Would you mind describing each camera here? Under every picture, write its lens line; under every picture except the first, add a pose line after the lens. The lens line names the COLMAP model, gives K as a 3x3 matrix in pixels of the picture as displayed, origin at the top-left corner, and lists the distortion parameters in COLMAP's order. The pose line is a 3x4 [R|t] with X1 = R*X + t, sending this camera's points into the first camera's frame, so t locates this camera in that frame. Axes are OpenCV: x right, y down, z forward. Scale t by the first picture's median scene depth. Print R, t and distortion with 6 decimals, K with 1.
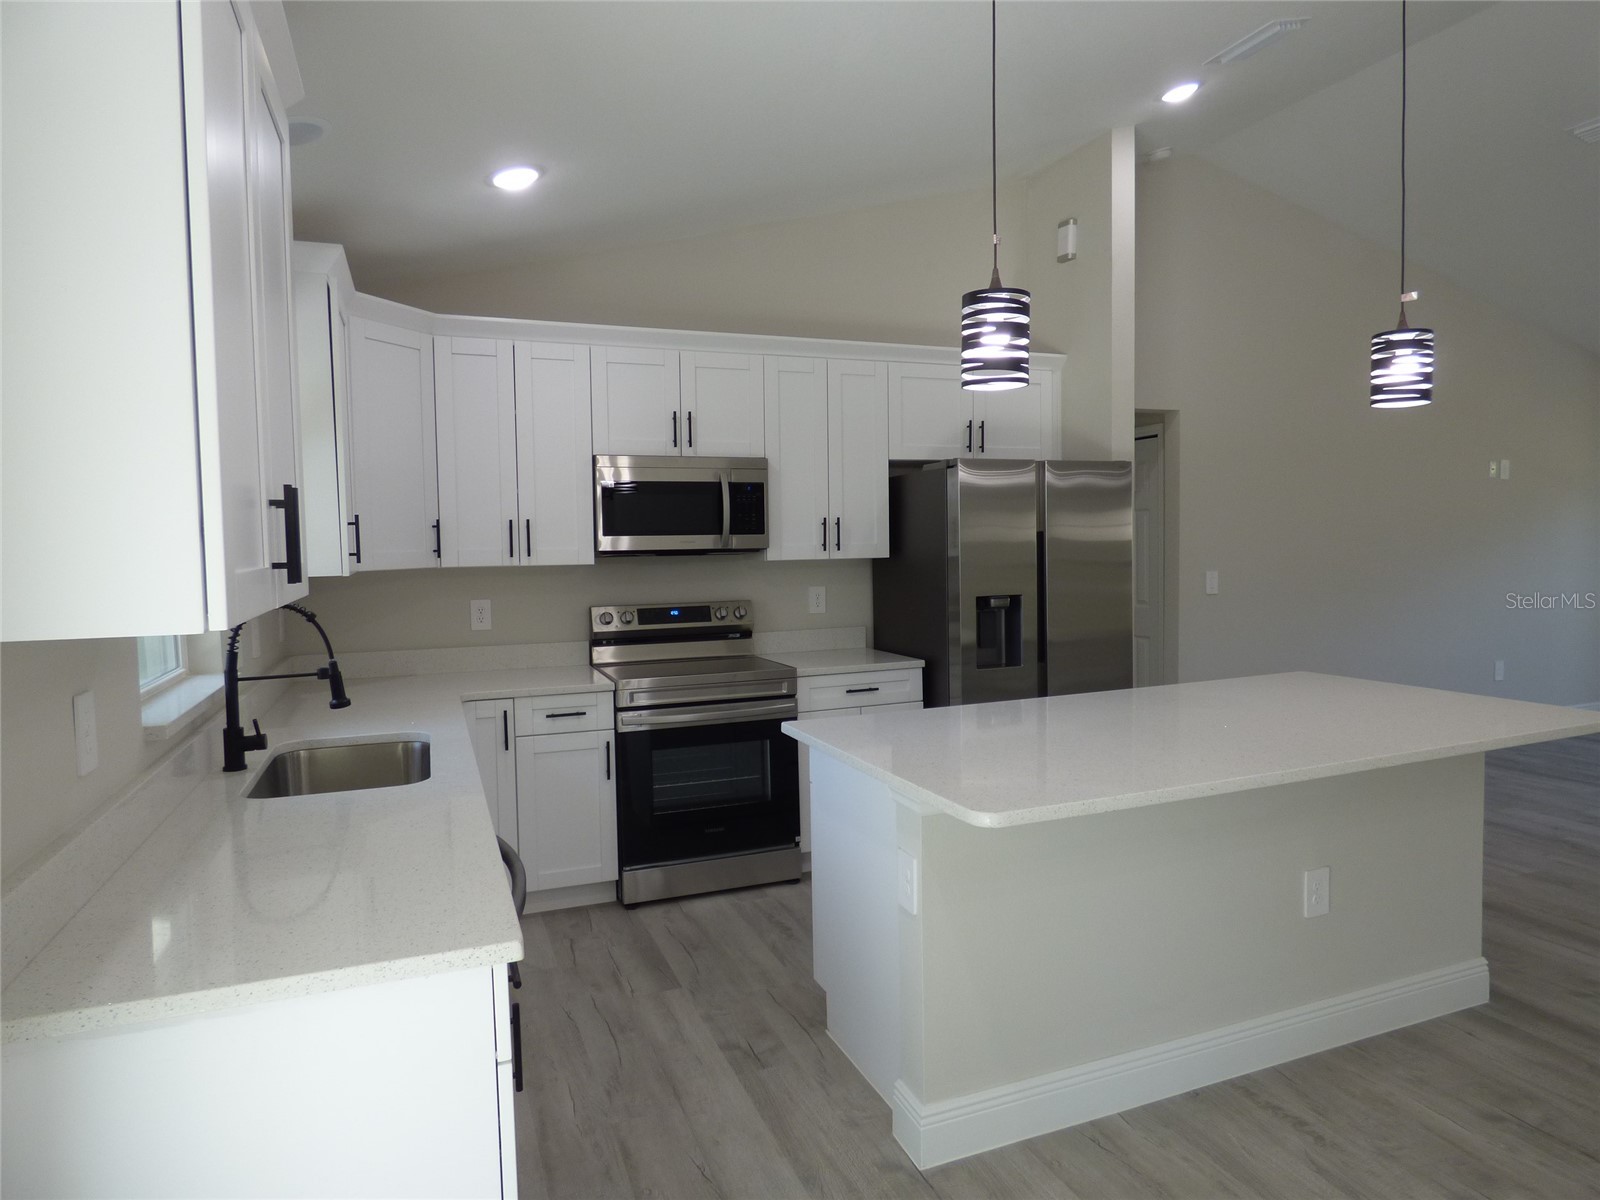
lens RADIAL K [[964.8, 0, 804.8], [0, 964.8, 593.8], [0, 0, 1]] dist [-0.017083, -0.004609]
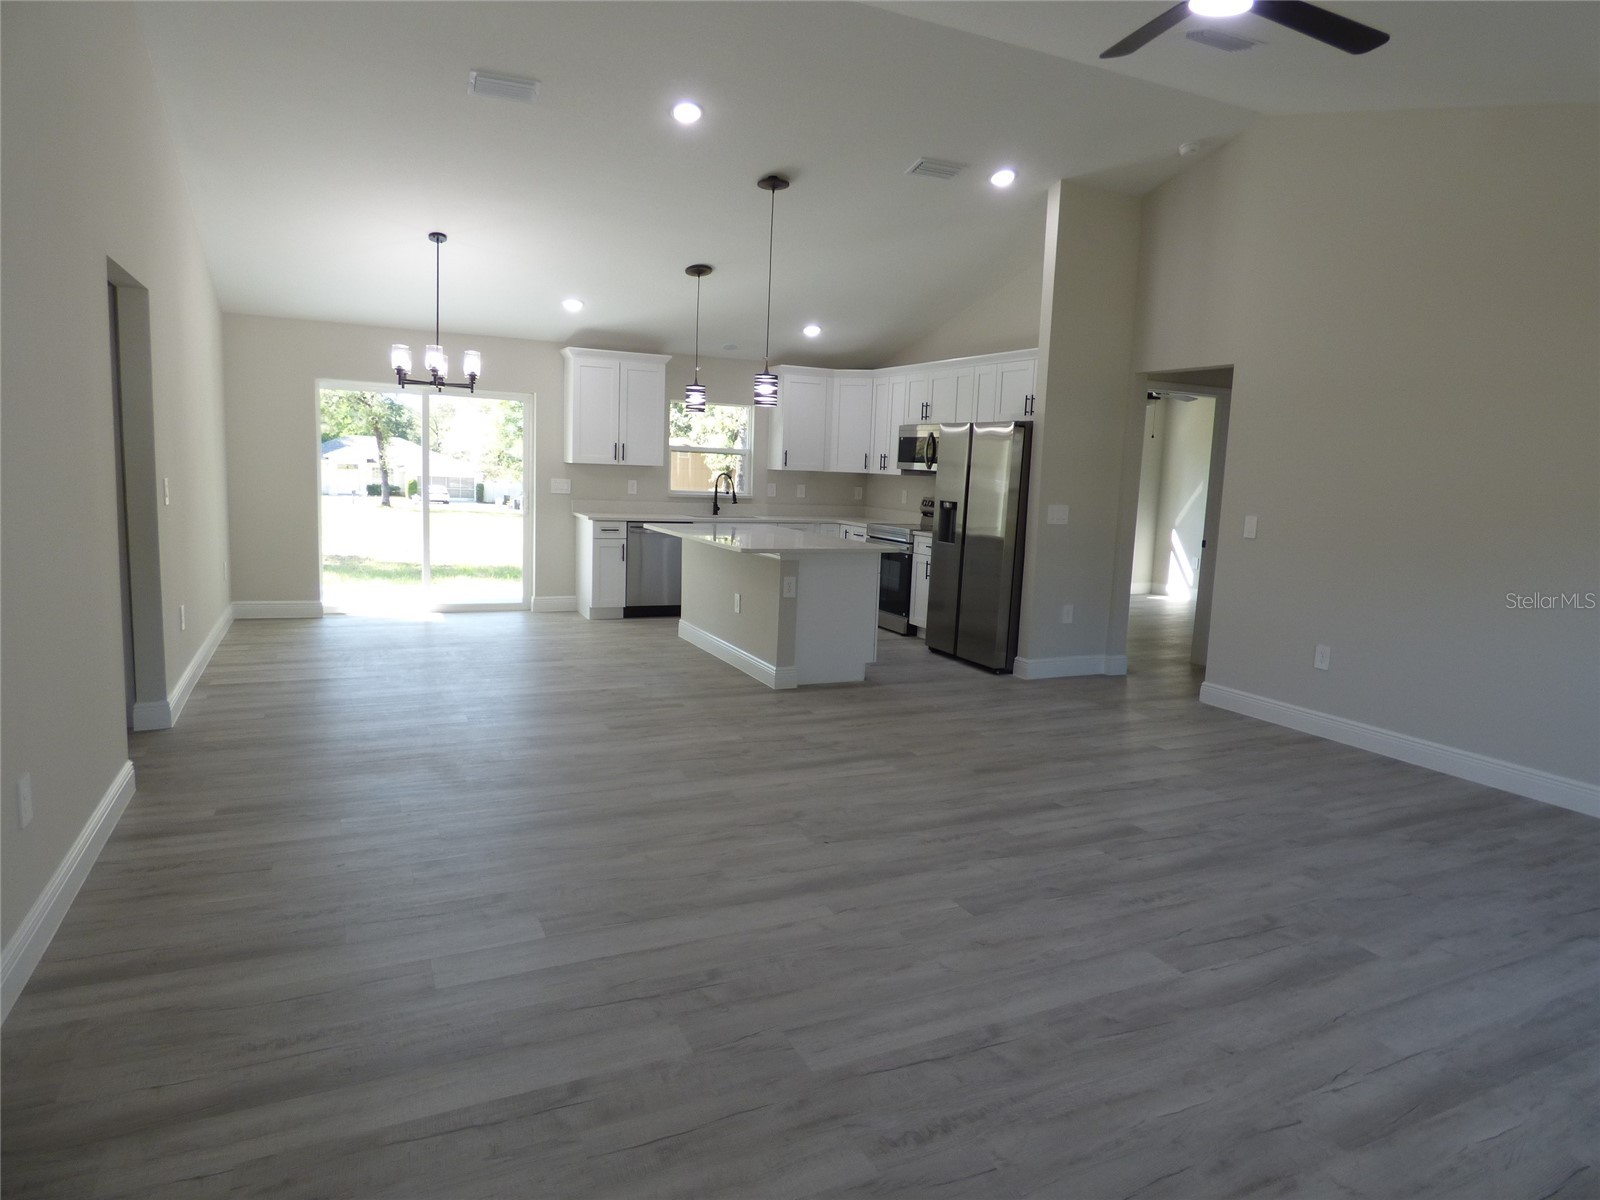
lens RADIAL K [[964.8, 0, 796.3], [0, 964.8, 599.3], [0, 0, 1]] dist [-0.017083, -0.004609]
pose [[0.067195, 0.157811, -0.985180, 1.974410], [-0.096302, 0.983828, 0.151026, -0.061776], [0.993081, 0.084726, 0.081306, 0.610016]]
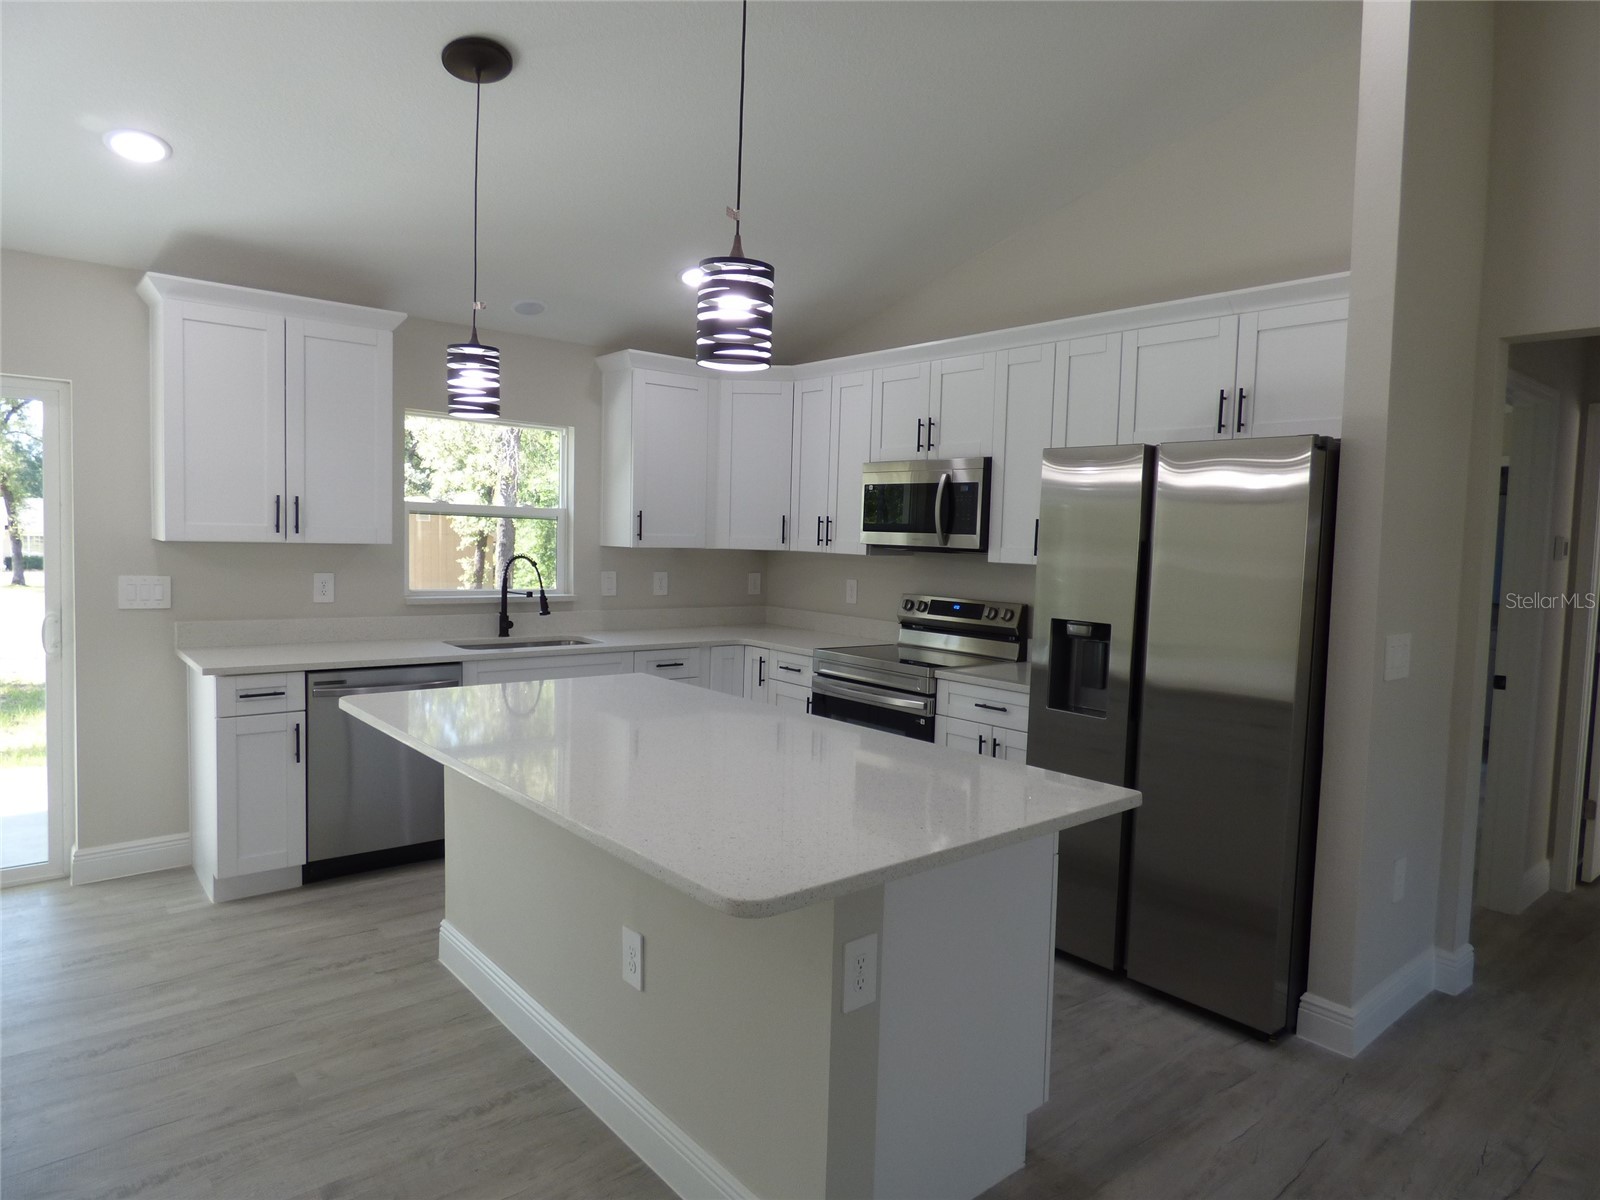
lens RADIAL K [[964.8, 0, 814.2], [0, 964.8, 597.7], [0, 0, 1]] dist [-0.017083, -0.004609]
pose [[0.334053, 0.089103, -0.938333, 0.877657], [-0.089157, 0.994045, 0.062652, -0.047506], [0.938328, 0.062730, 0.340007, 0.541087]]
